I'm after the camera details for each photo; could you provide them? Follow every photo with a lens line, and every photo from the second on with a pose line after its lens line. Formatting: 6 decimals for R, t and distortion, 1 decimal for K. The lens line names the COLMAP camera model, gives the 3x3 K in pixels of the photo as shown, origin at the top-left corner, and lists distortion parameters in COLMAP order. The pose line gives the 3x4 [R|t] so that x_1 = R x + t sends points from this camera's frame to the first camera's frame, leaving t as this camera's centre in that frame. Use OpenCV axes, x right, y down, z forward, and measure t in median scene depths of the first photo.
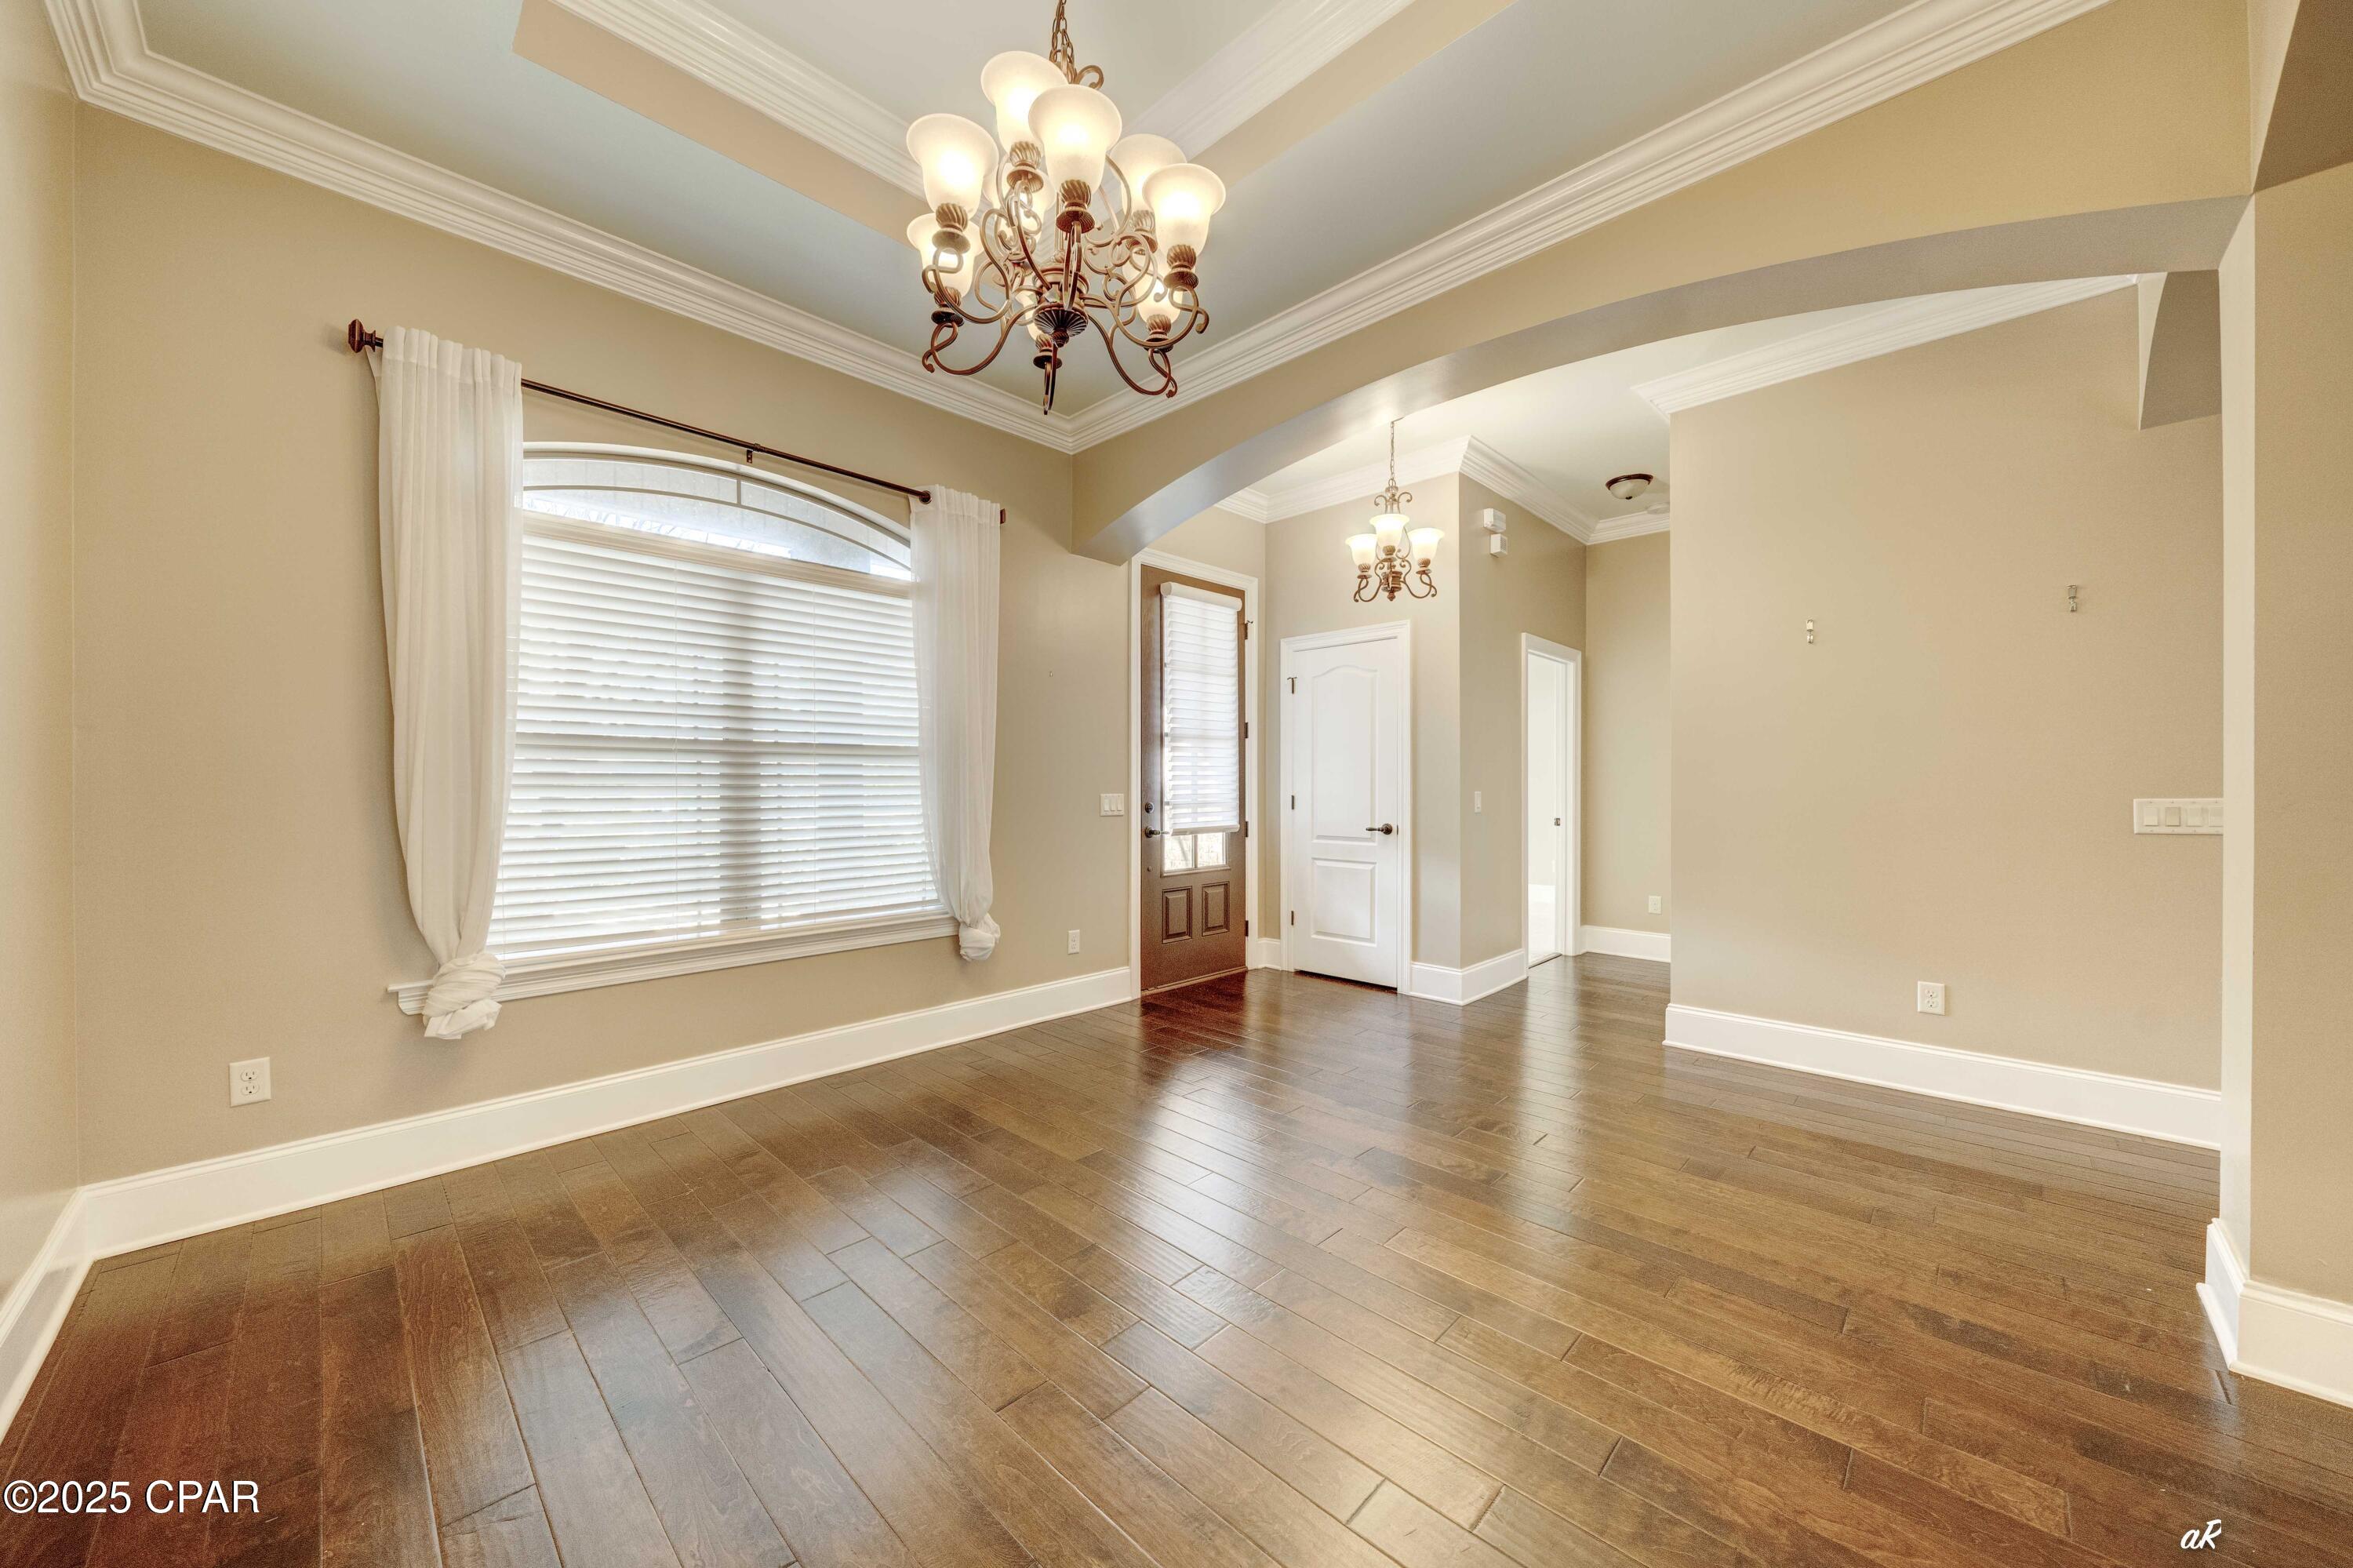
lens RADIAL K [[812.2, 0, 1170.2], [0, 812.2, 785.3], [0, 0, 1]] dist [-0.007122, 0.000035]
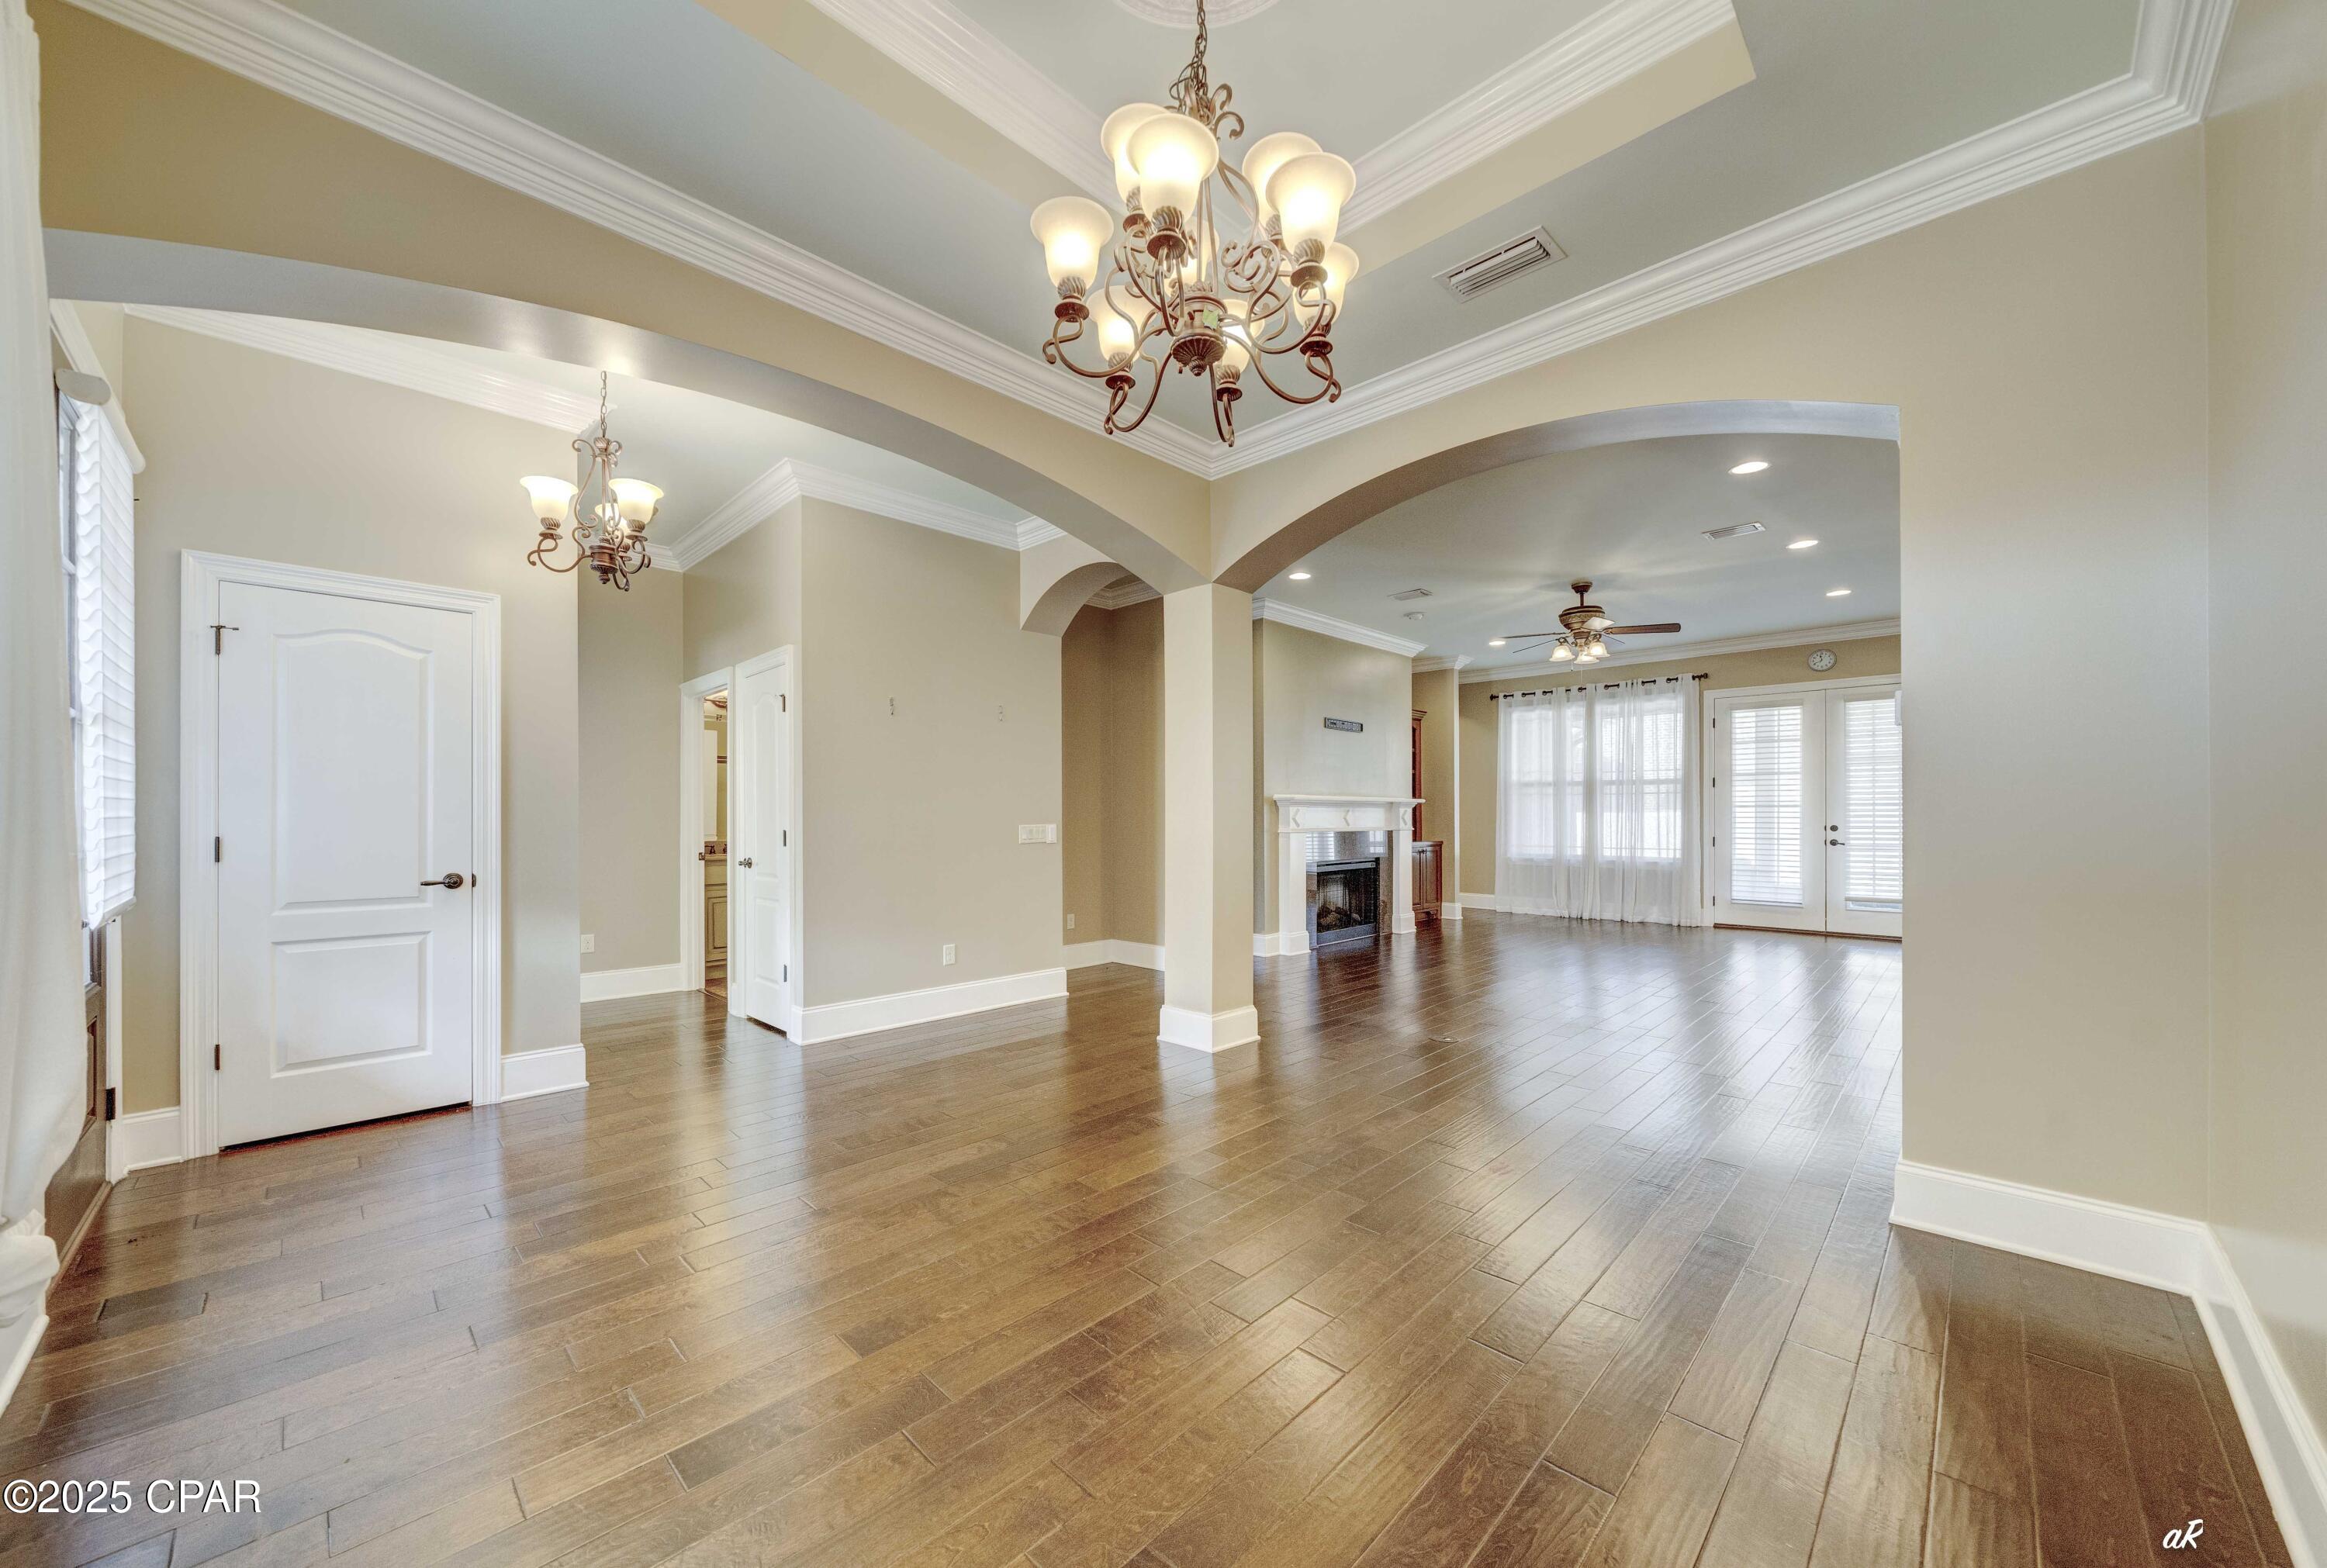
lens RADIAL K [[803.1, 0, 1163.9], [0, 803.1, 819.1], [0, 0, 1]] dist [-0.007122, 0.000035]
pose [[0.025700, -0.003965, 0.999662, -0.372564], [-0.004747, 0.999980, 0.004088, -0.004690], [-0.999658, -0.004850, 0.025681, 0.336022]]
